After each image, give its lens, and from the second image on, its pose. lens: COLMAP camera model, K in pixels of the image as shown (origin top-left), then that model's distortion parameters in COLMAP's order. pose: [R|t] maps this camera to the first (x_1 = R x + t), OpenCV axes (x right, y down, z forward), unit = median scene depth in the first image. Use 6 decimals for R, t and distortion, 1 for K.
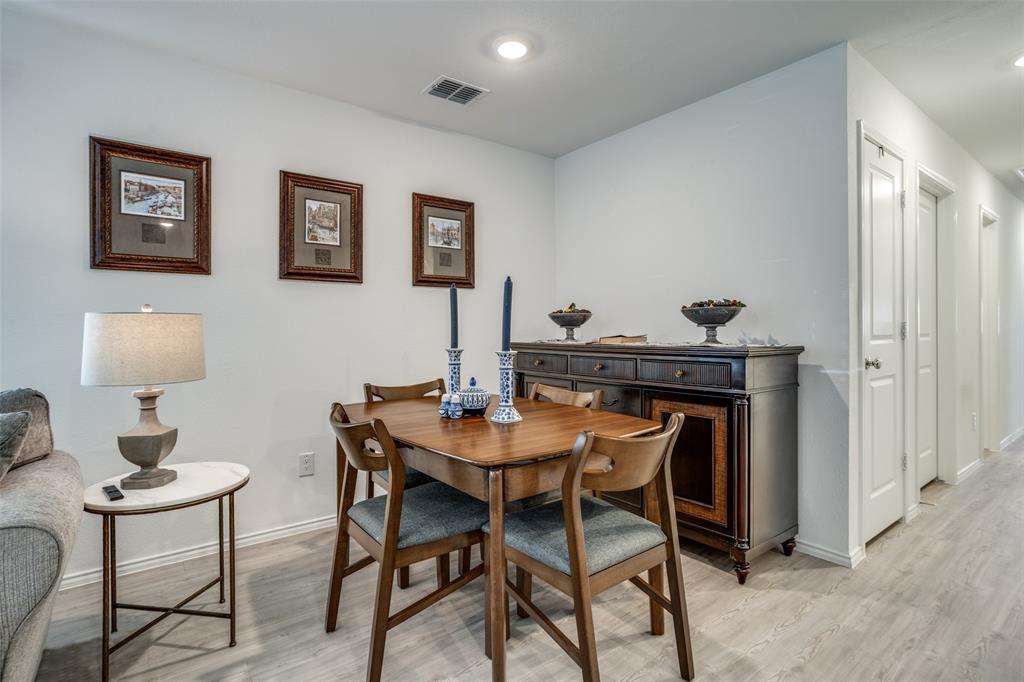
lens RADIAL K [[496.6, 0, 512.2], [0, 496.6, 330.7], [0, 0, 1]] dist [-0.000192, 0.001247]
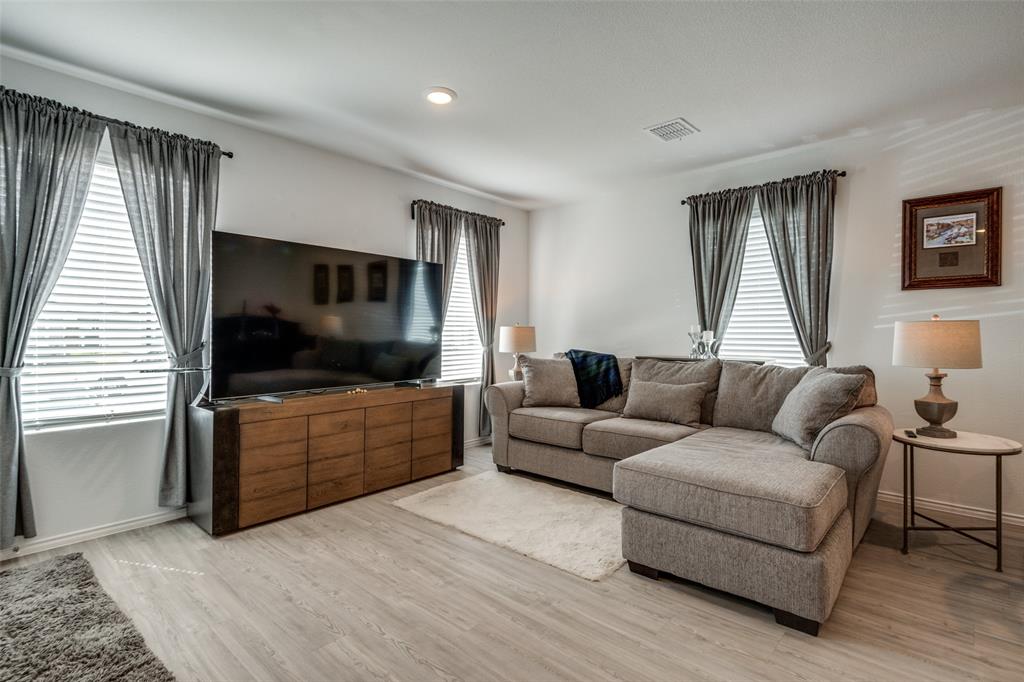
lens RADIAL K [[496.6, 0, 513.2], [0, 496.6, 333.2], [0, 0, 1]] dist [-0.000192, 0.001247]
pose [[0.189909, 0.005643, -0.981785, 0.469240], [-0.010670, 0.999936, 0.003684, 0.010156], [0.981744, 0.009776, 0.189957, -0.505904]]
